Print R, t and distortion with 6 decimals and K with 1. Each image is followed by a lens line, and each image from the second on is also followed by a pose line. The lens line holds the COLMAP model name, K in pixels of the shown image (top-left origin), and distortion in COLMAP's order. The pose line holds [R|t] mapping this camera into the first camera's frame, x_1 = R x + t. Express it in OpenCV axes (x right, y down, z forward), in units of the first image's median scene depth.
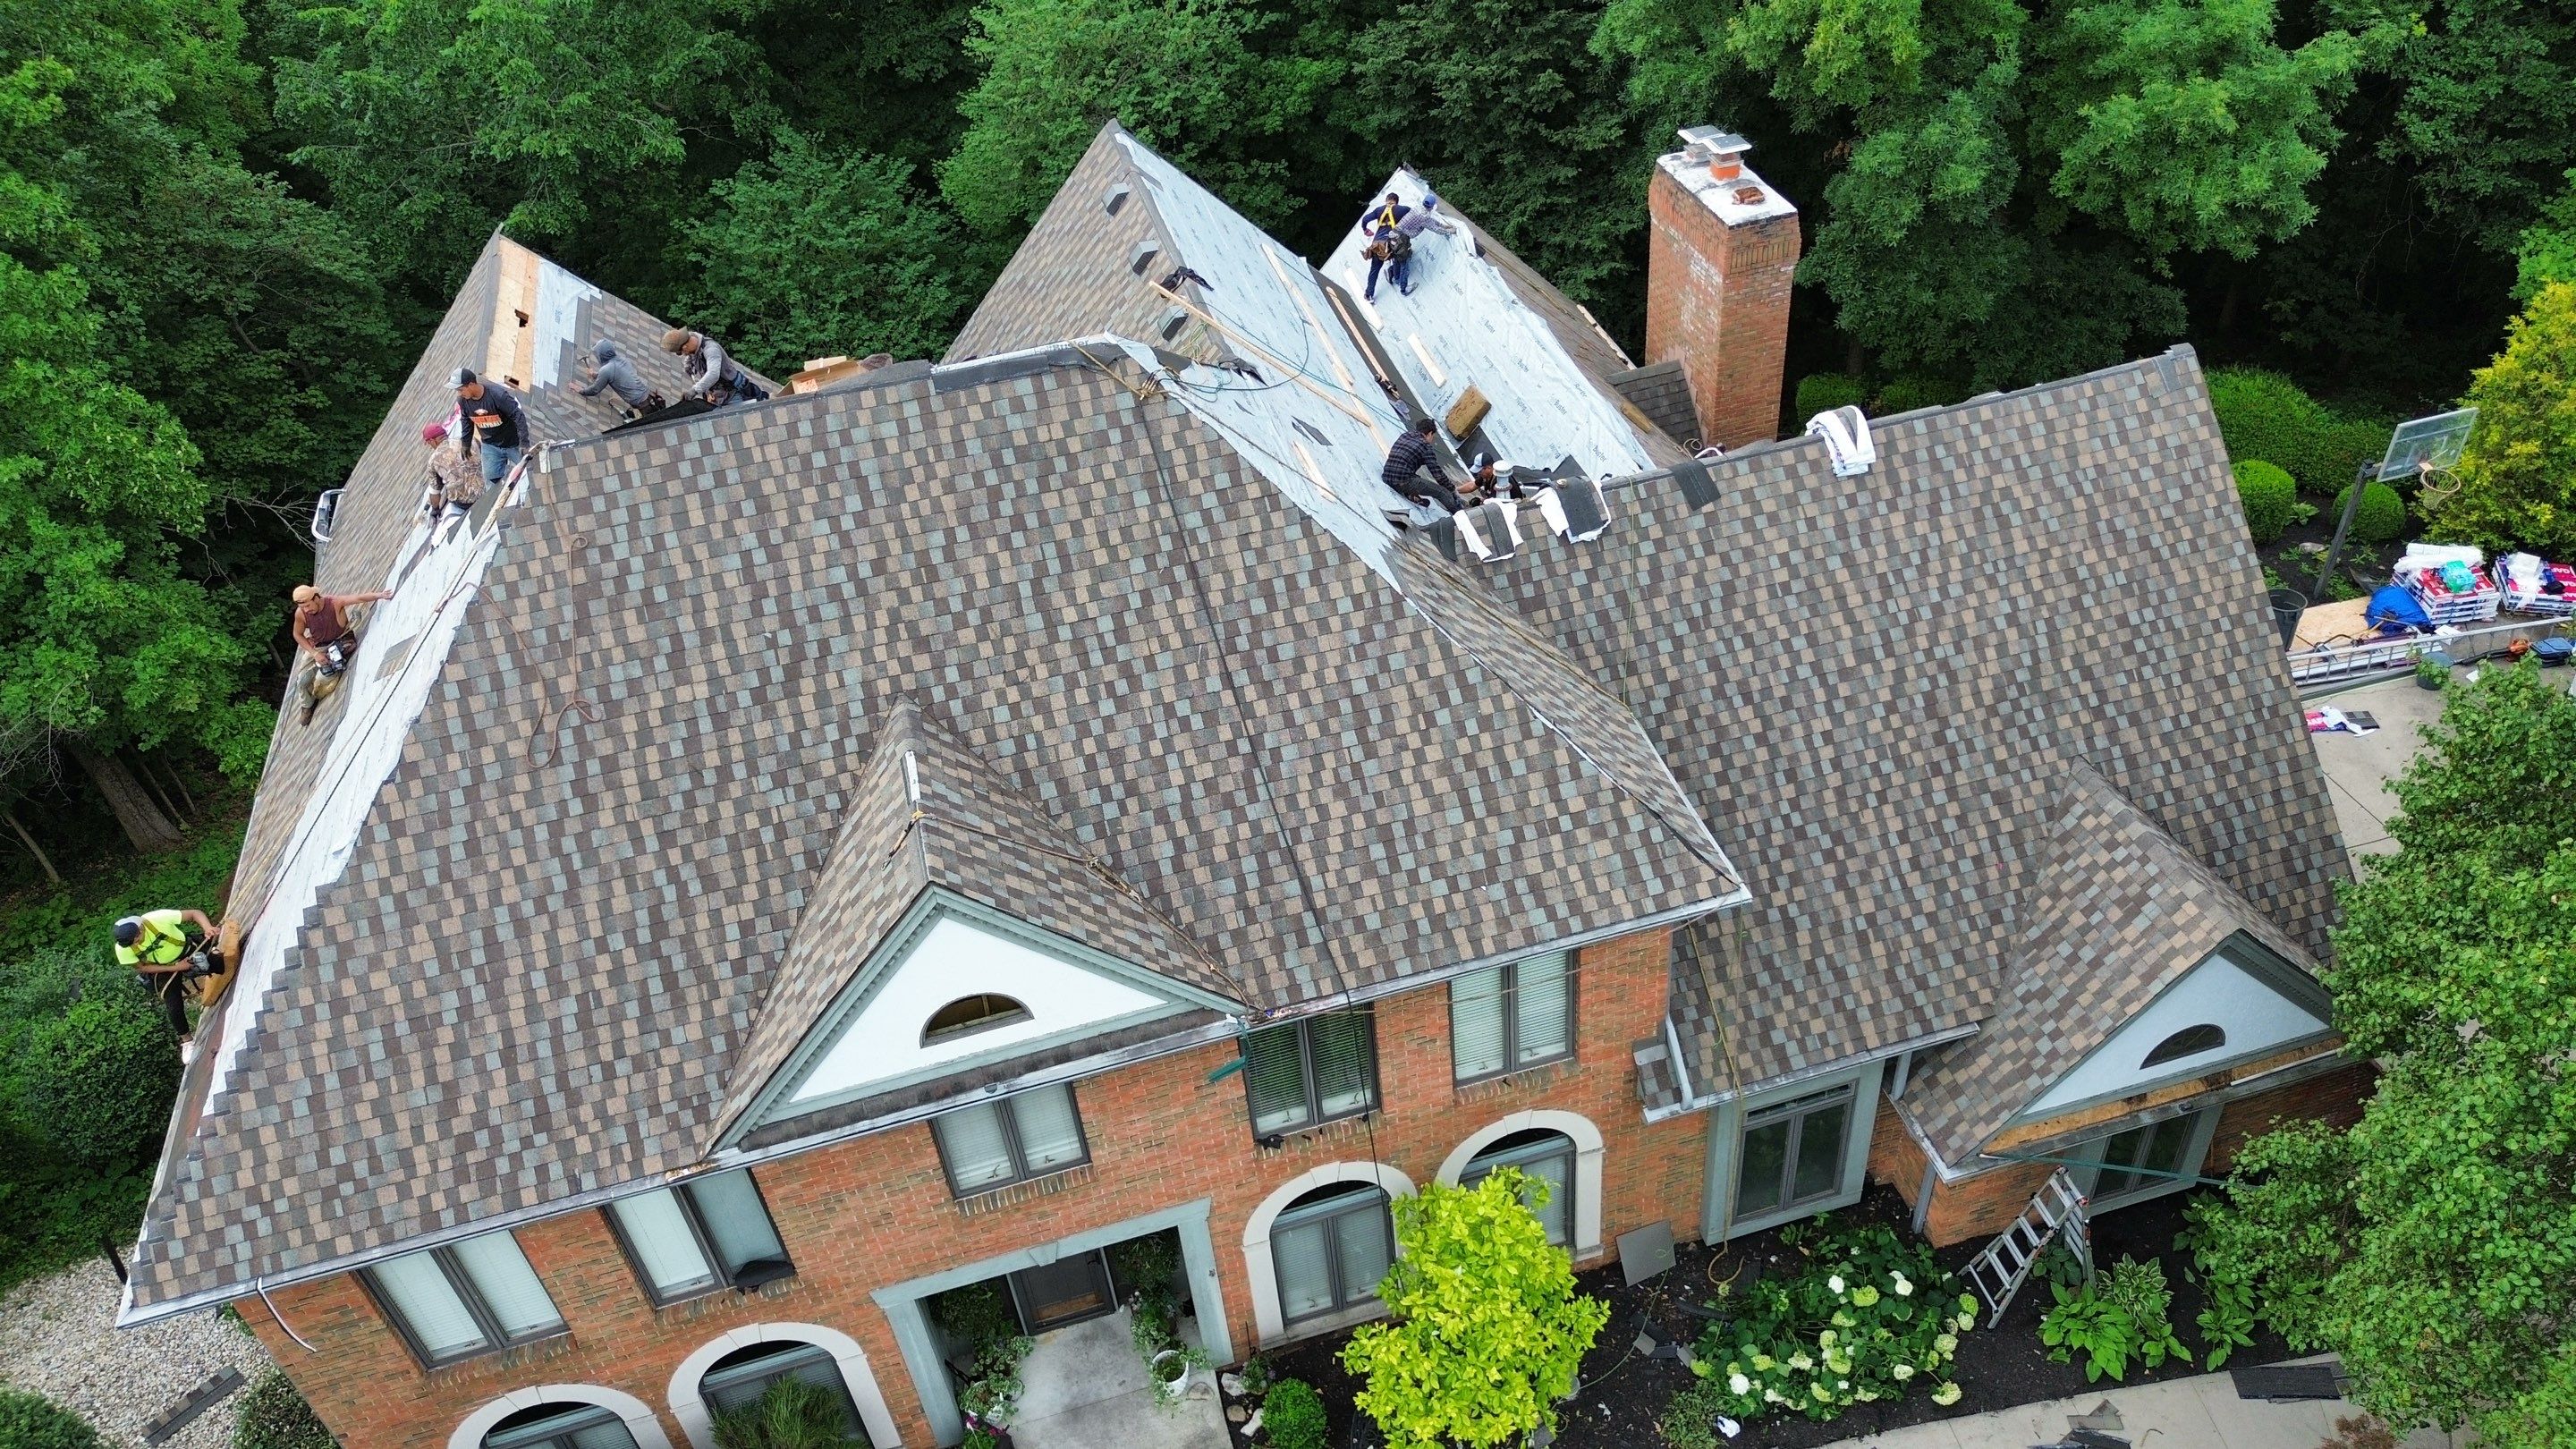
lens RADIAL K [[1833.7, 0, 1302.0], [0, 1833.7, 726.5], [0, 0, 1]] dist [0.068208, -0.080040]
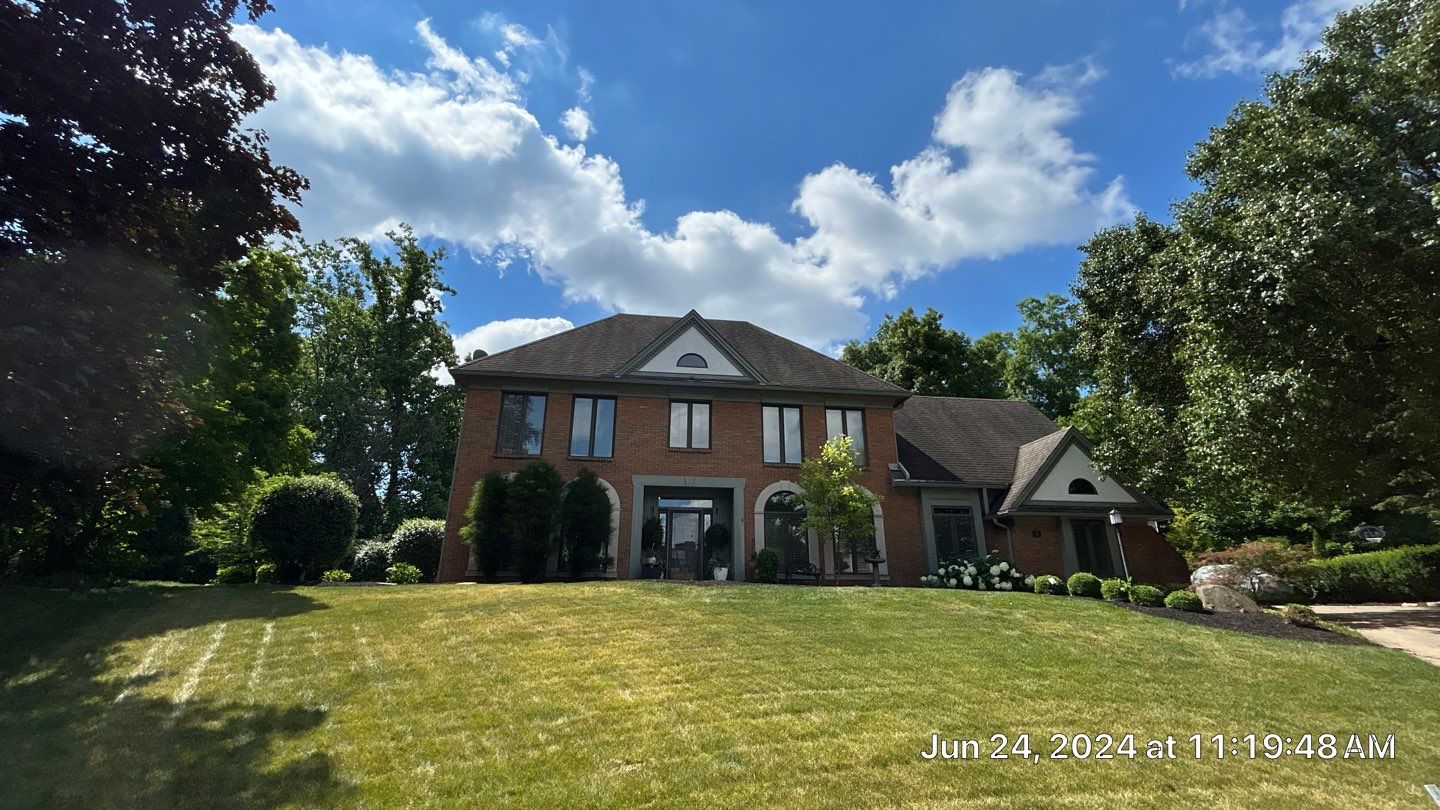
lens RADIAL K [[587.8, 0, 718.3], [0, 587.8, 400.3], [0, 0, 1]] dist [-0.011888, -0.000093]
pose [[0.988253, 0.040825, -0.147272, 0.041179], [-0.147182, 0.513714, -0.845243, 0.999102], [0.041149, 0.856989, 0.513688, 0.395953]]
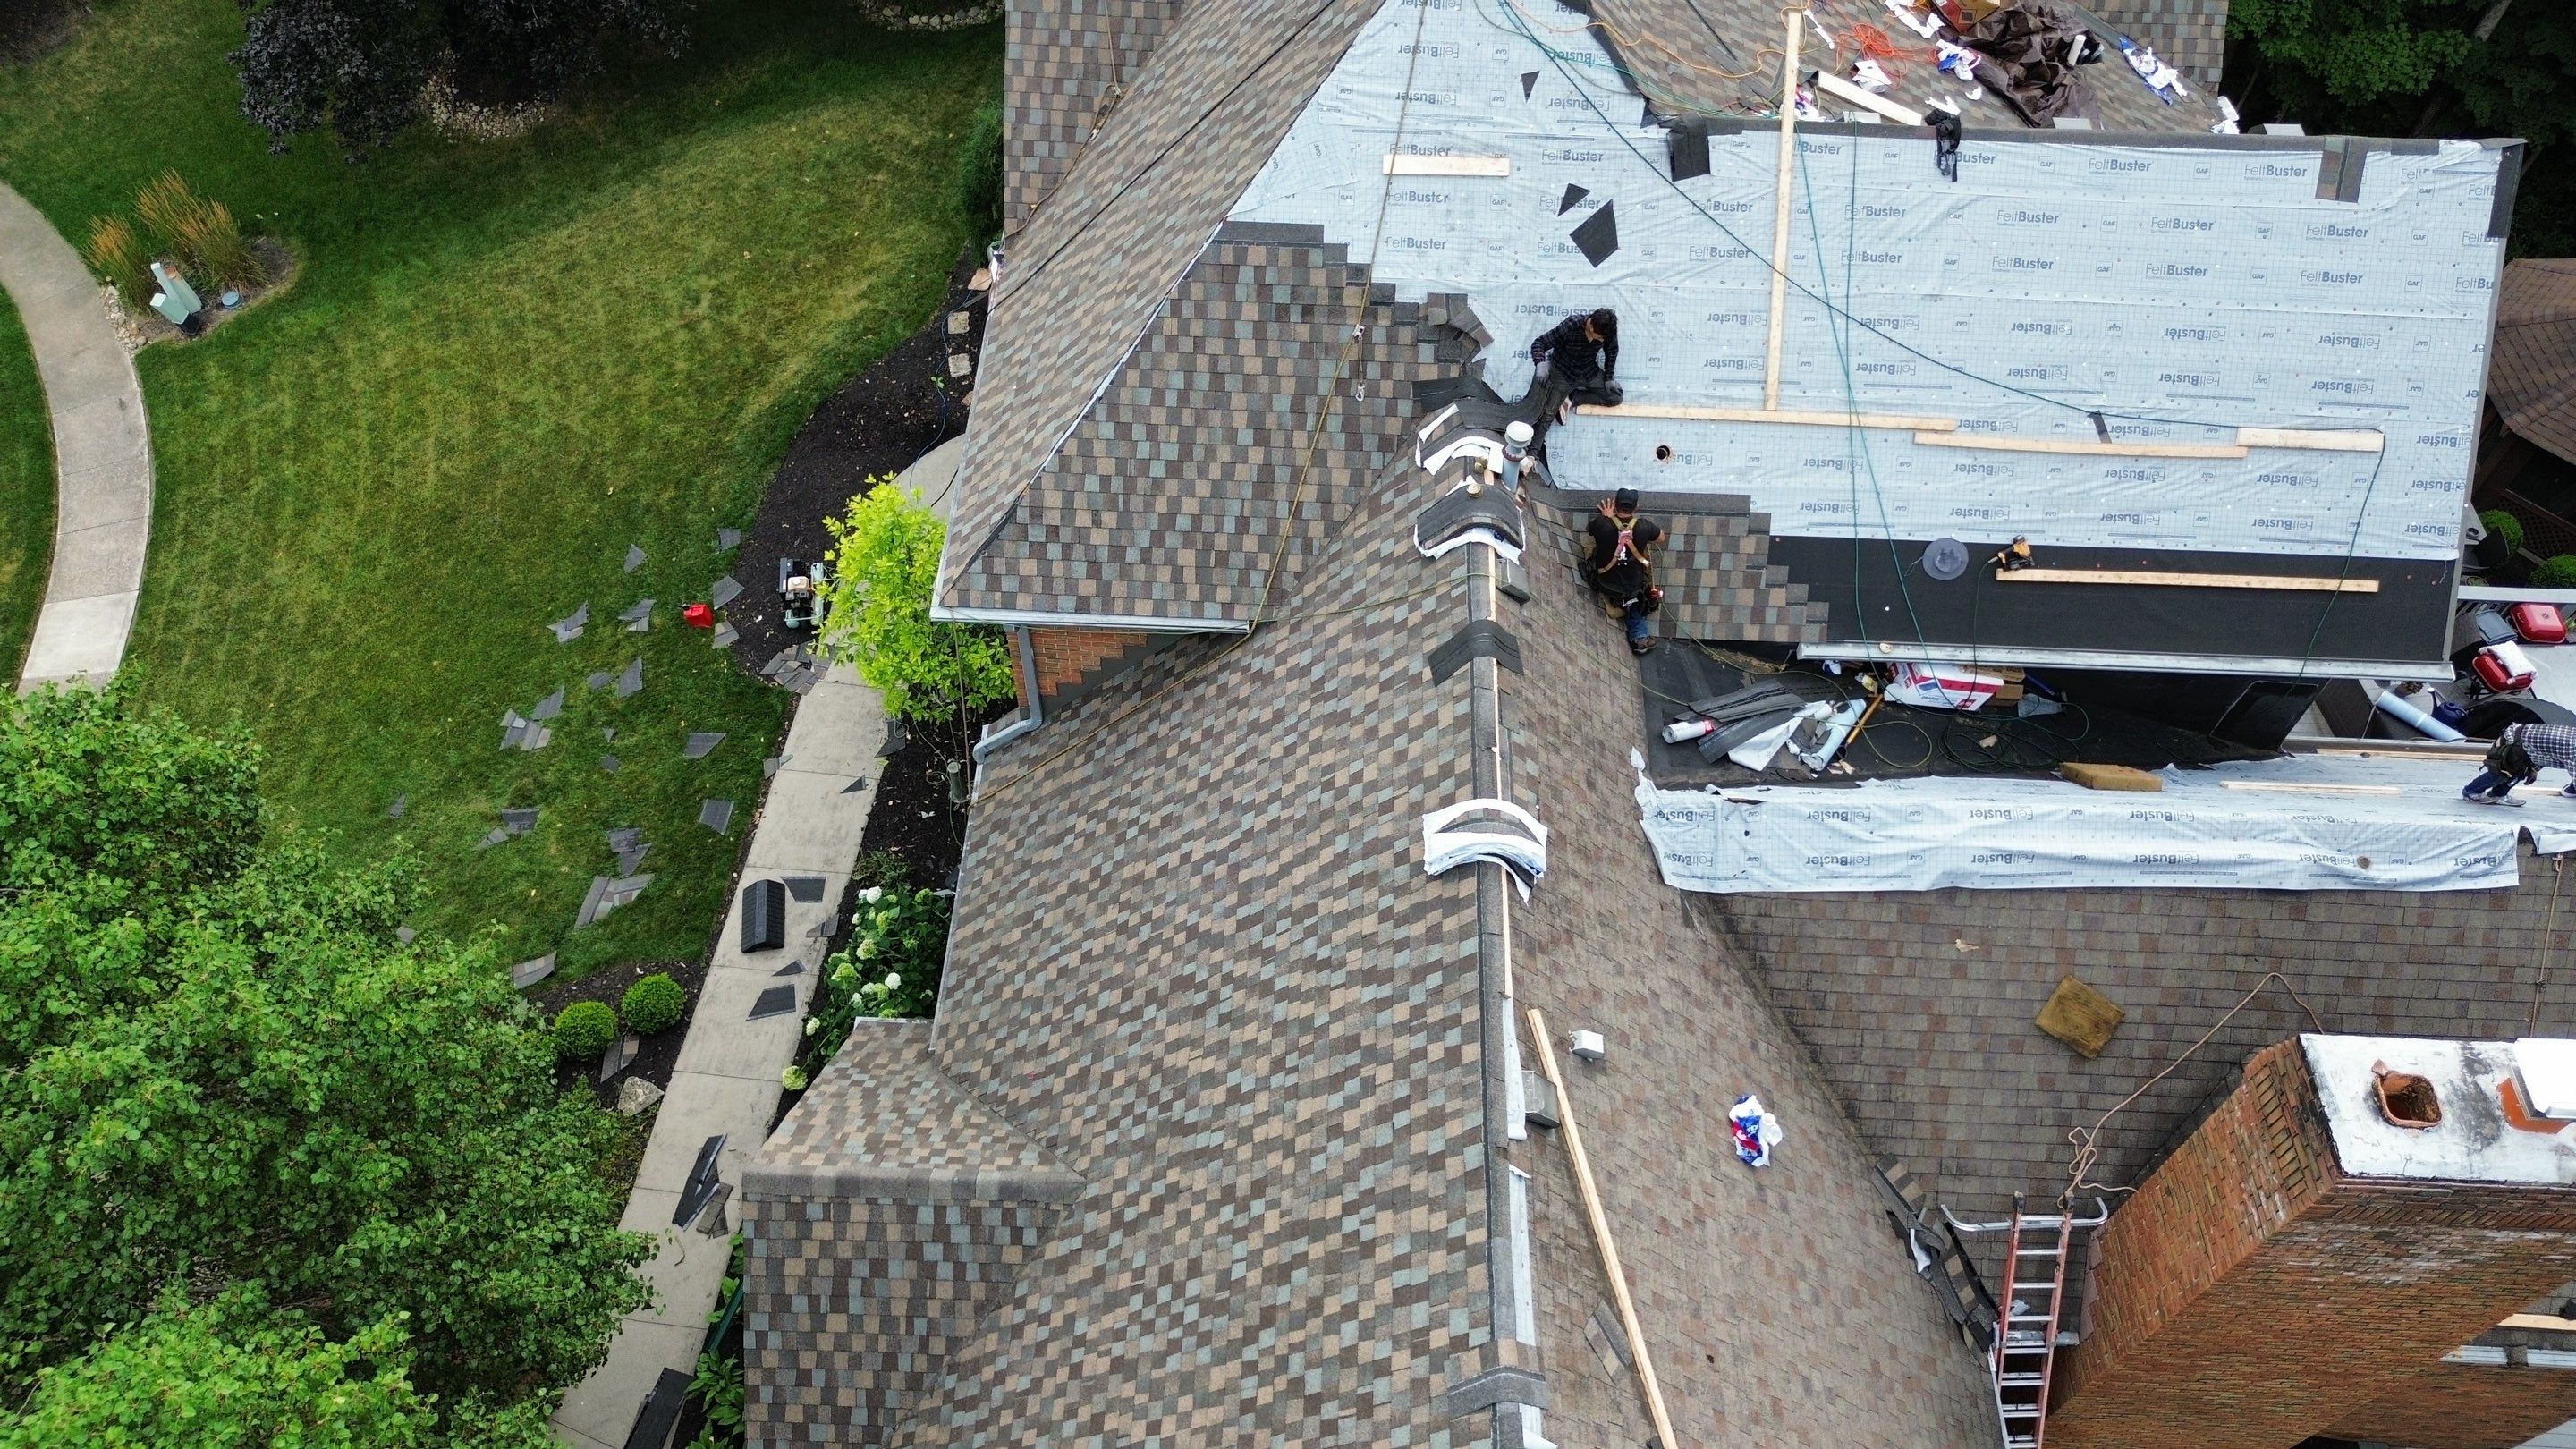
lens RADIAL K [[1833.7, 0, 1289.7], [0, 1833.7, 720.7], [0, 0, 1]] dist [0.068208, -0.080040]
pose [[-0.295271, 0.815561, -0.497669, 0.648548], [-0.601880, 0.245754, 0.759832, -0.668783], [0.741994, 0.523894, 0.418306, 0.706040]]
